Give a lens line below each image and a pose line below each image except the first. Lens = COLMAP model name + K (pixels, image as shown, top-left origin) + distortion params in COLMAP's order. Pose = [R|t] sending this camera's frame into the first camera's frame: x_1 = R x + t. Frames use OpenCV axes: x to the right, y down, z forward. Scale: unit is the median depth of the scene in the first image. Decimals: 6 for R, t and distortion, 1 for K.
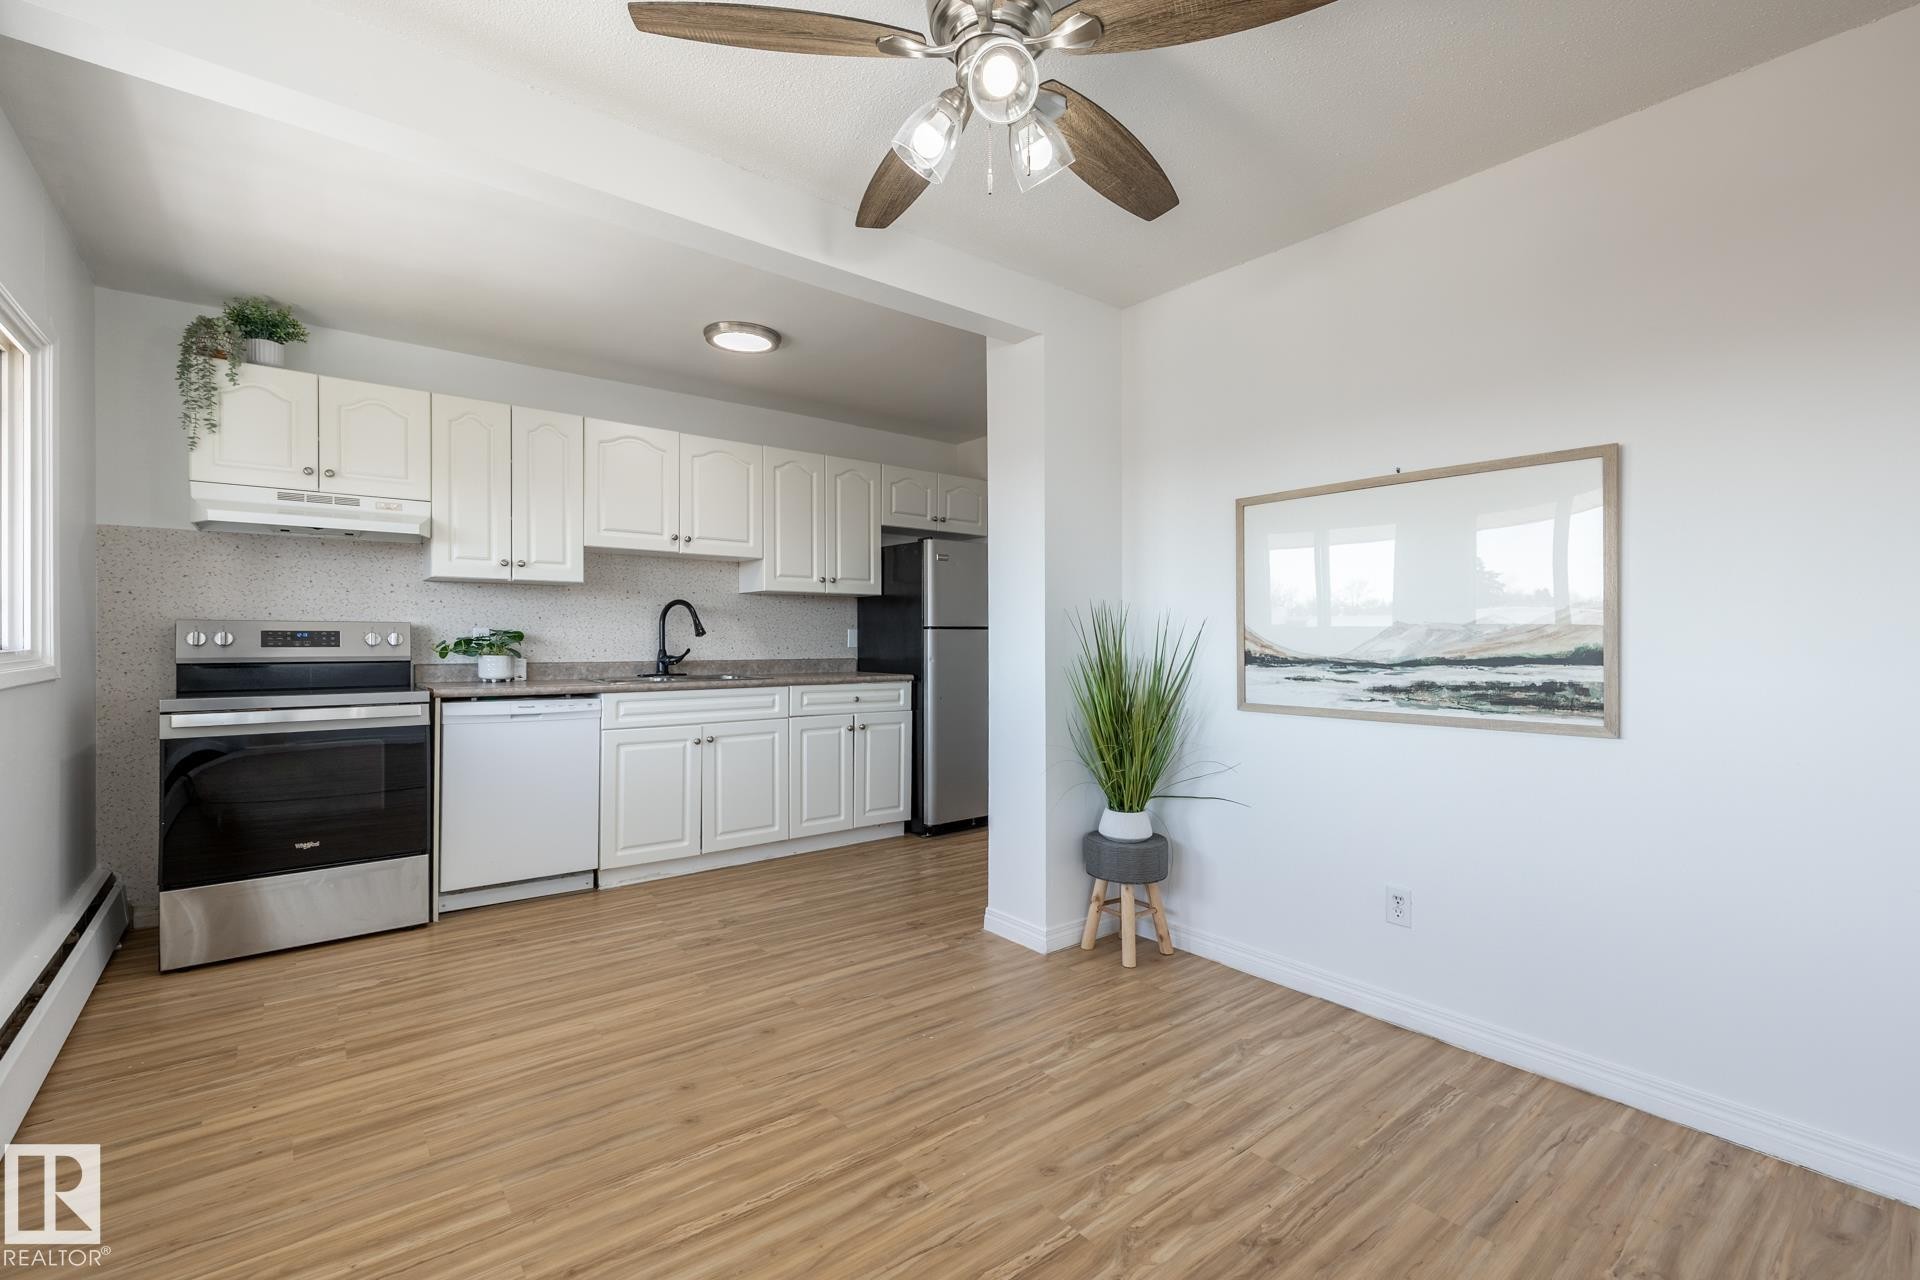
lens RADIAL K [[838.1, 0, 950.8], [0, 838.1, 640.9], [0, 0, 1]] dist [-0.001769, -0.000074]
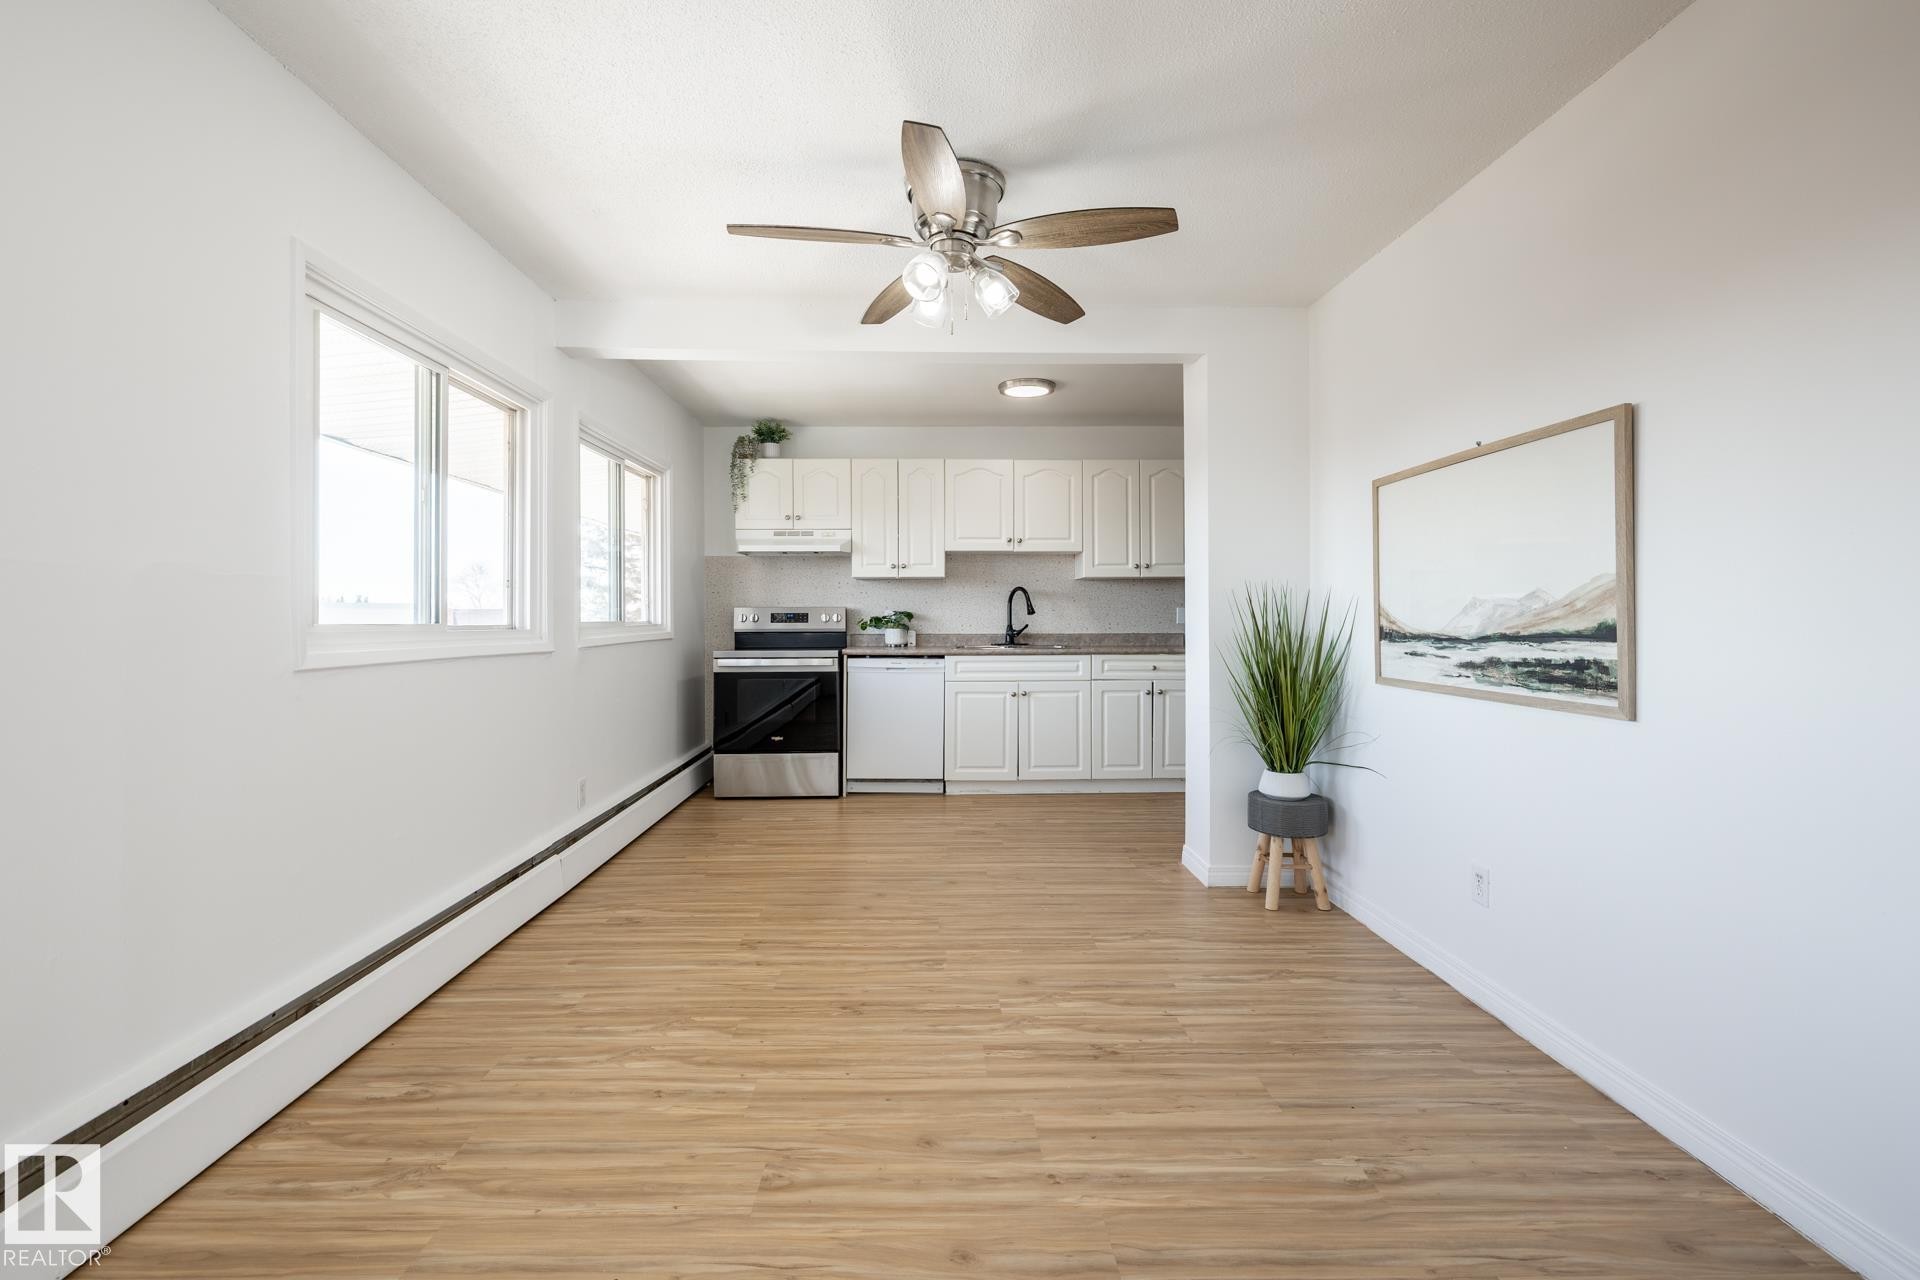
lens RADIAL K [[820.3, 0, 943.0], [0, 820.3, 620.6], [0, 0, 1]] dist [-0.000511, -0.000035]
pose [[0.796016, -0.001133, -0.605275, 0.507902], [0.003029, 0.999993, 0.002110, 0.000746], [0.605268, -0.003513, 0.796014, -0.127271]]
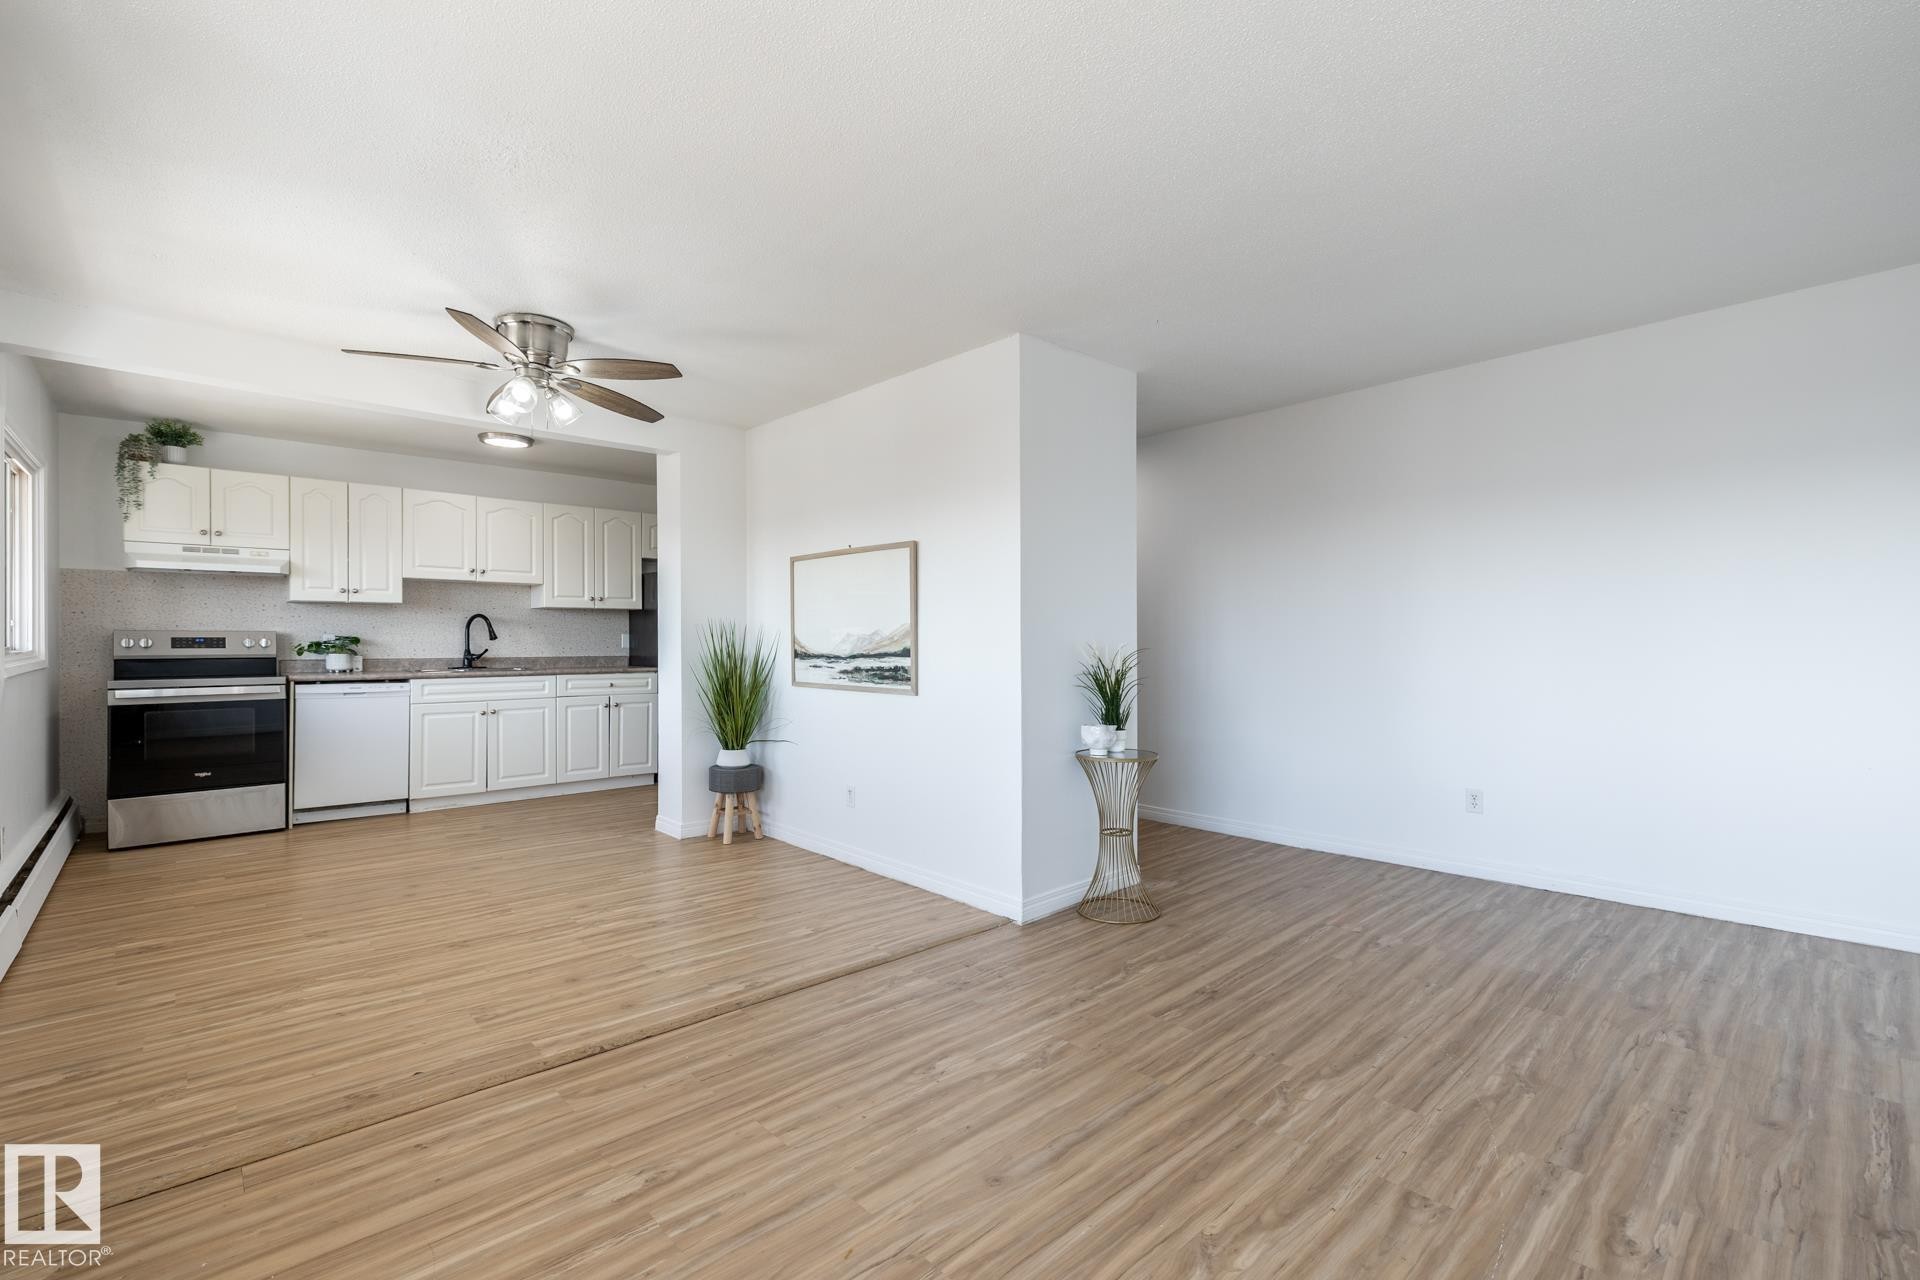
lens RADIAL K [[838.1, 0, 914.6], [0, 838.1, 640.8], [0, 0, 1]] dist [-0.001769, -0.000074]
pose [[0.998905, -0.001106, 0.046770, 0.483968], [0.001068, 0.999999, 0.000839, -0.006577], [-0.046771, -0.000788, 0.998905, -0.620898]]
